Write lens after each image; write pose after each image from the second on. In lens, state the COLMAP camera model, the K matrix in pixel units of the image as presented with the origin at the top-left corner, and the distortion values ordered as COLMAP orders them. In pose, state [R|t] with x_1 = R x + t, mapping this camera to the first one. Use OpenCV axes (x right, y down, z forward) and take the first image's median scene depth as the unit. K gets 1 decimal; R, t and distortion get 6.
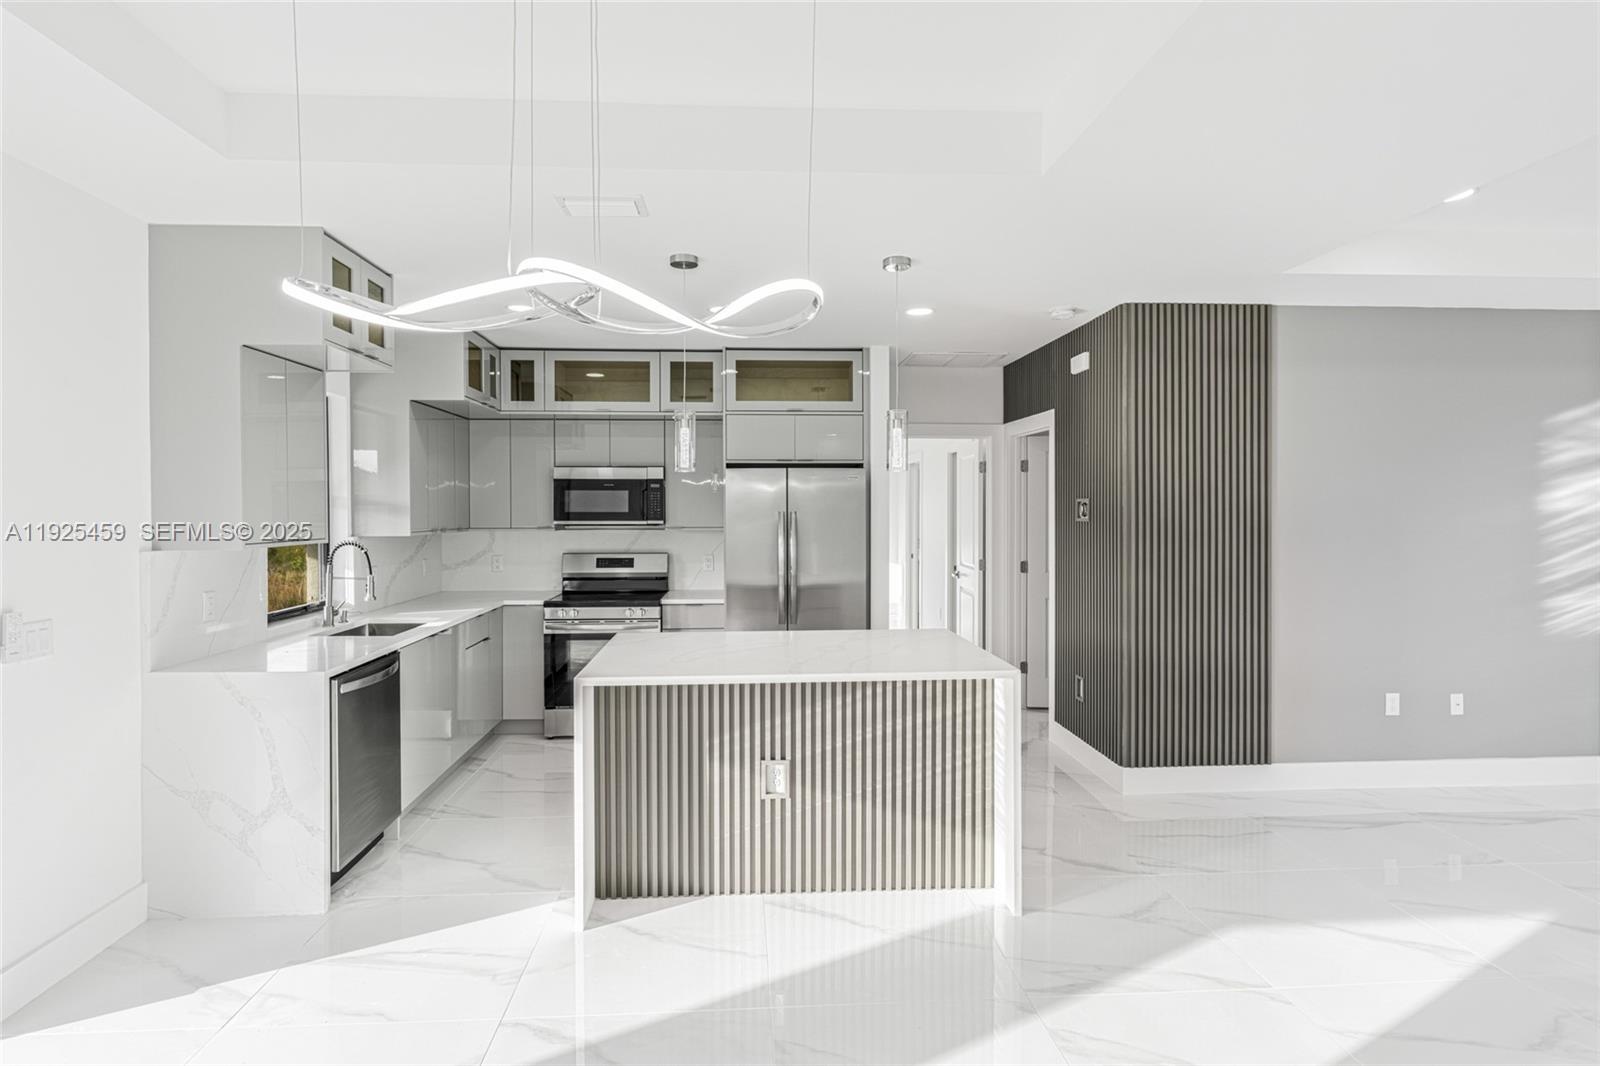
lens RADIAL K [[826.5, 0, 796.3], [0, 826.5, 519.9], [0, 0, 1]] dist [-0.008855, 0.005486]
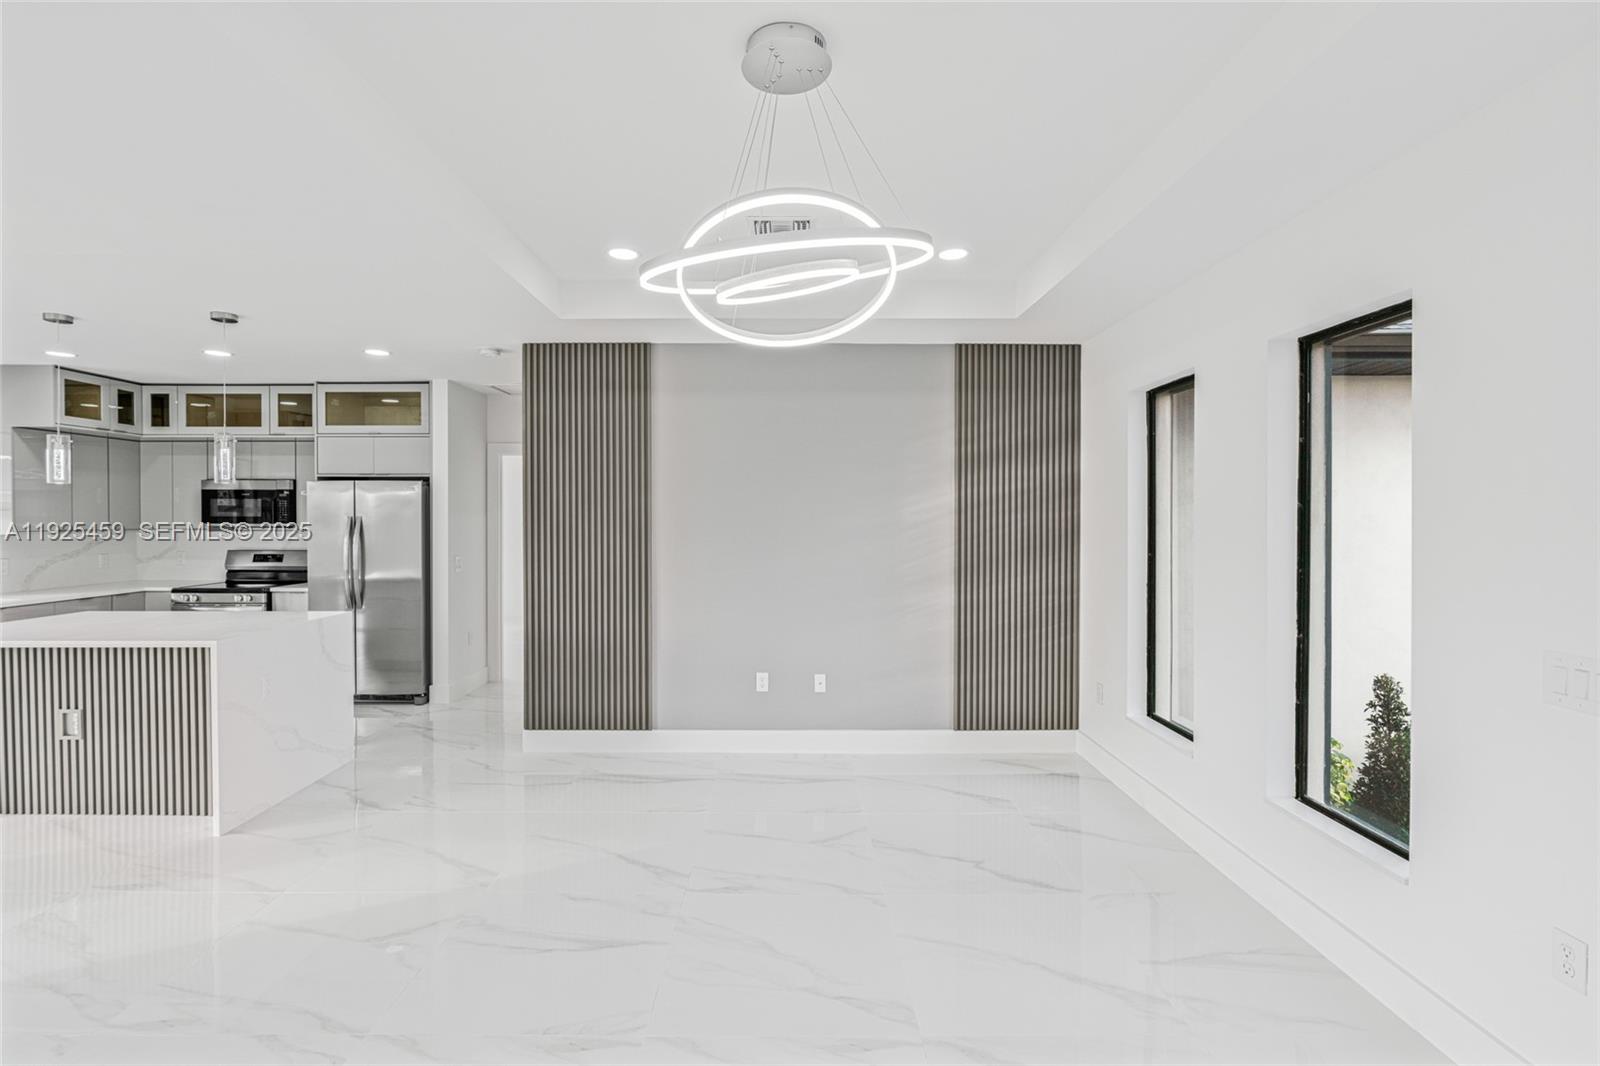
lens RADIAL K [[735.5, 0, 794.7], [0, 735.5, 522.7], [0, 0, 1]] dist [-0.014371, 0.006782]
pose [[0.998201, 0.003794, -0.059841, 0.802027], [-0.004217, 0.999967, -0.006936, 0.004371], [0.059813, 0.007176, 0.998184, -0.039786]]
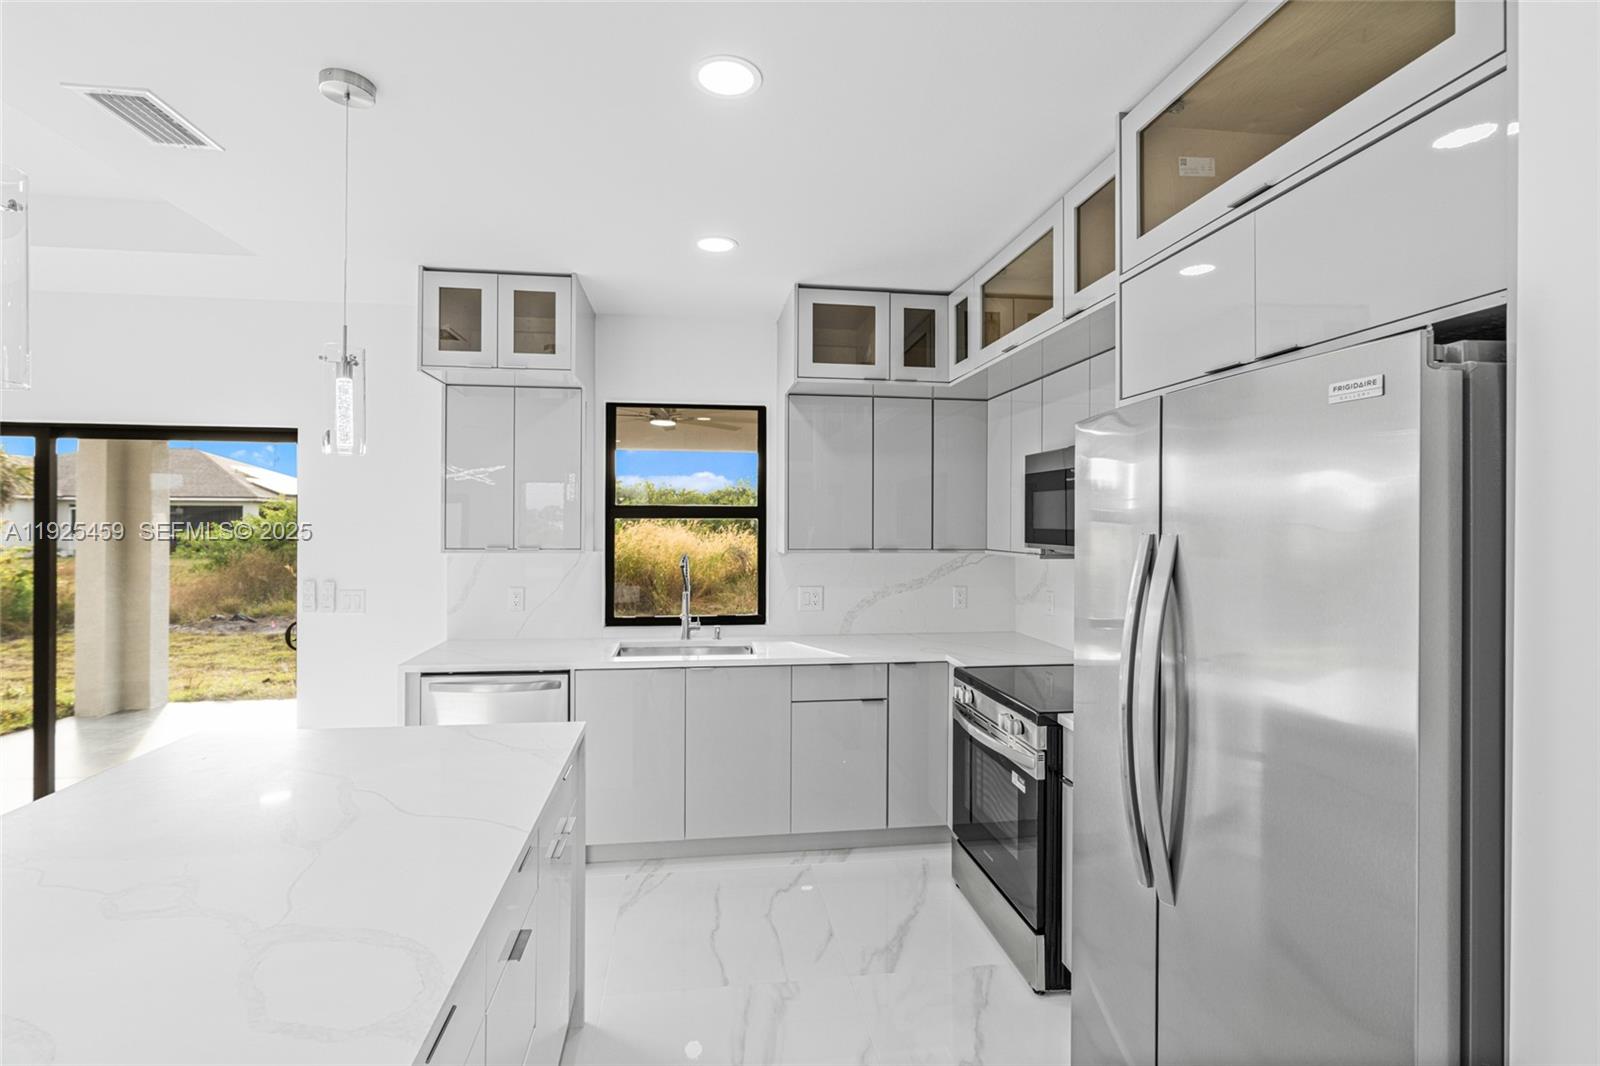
lens RADIAL K [[735.5, 0, 788.0], [0, 735.5, 527.0], [0, 0, 1]] dist [-0.014371, 0.006782]
pose [[0.068704, 0.008994, -0.997597, 0.297083], [-0.021292, 0.999745, 0.007547, -0.013755], [0.997410, 0.020722, 0.068878, 0.966832]]
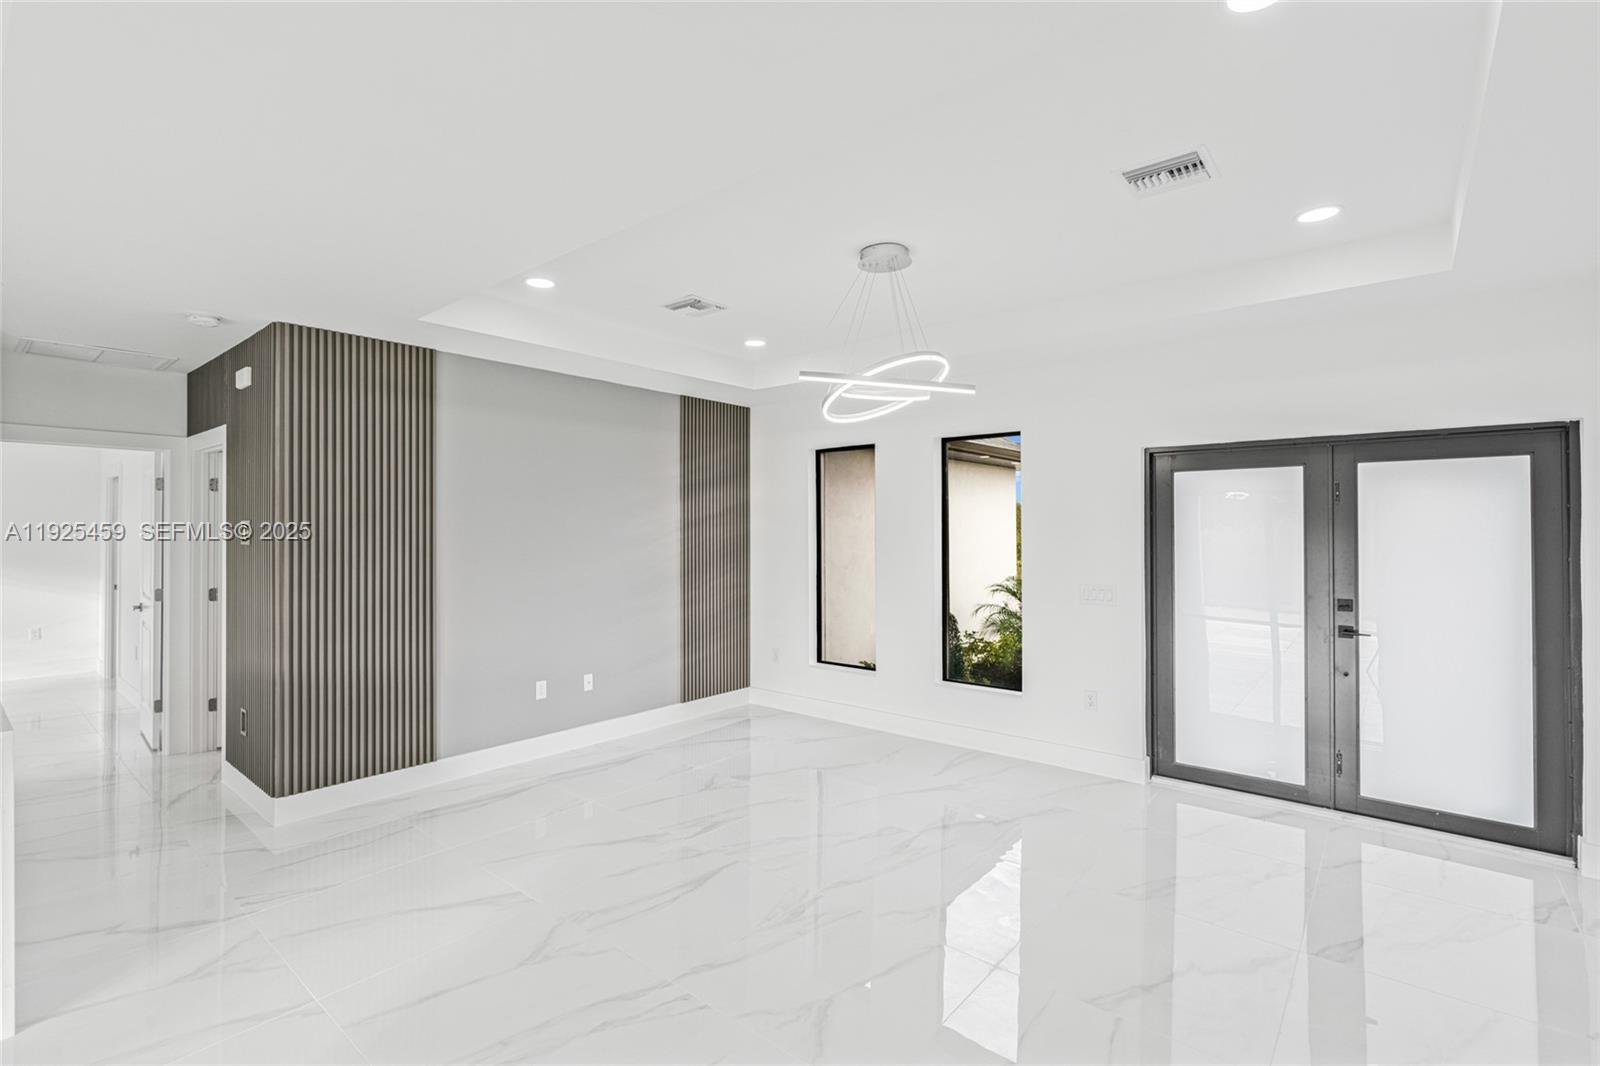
lens RADIAL K [[735.5, 0, 799.0], [0, 735.5, 519.5], [0, 0, 1]] dist [-0.014371, 0.006782]
pose [[0.689005, 0.011681, 0.724663, 0.184380], [0.009810, 0.999628, -0.025441, 0.000906], [-0.724690, 0.024638, 0.688634, -0.040426]]
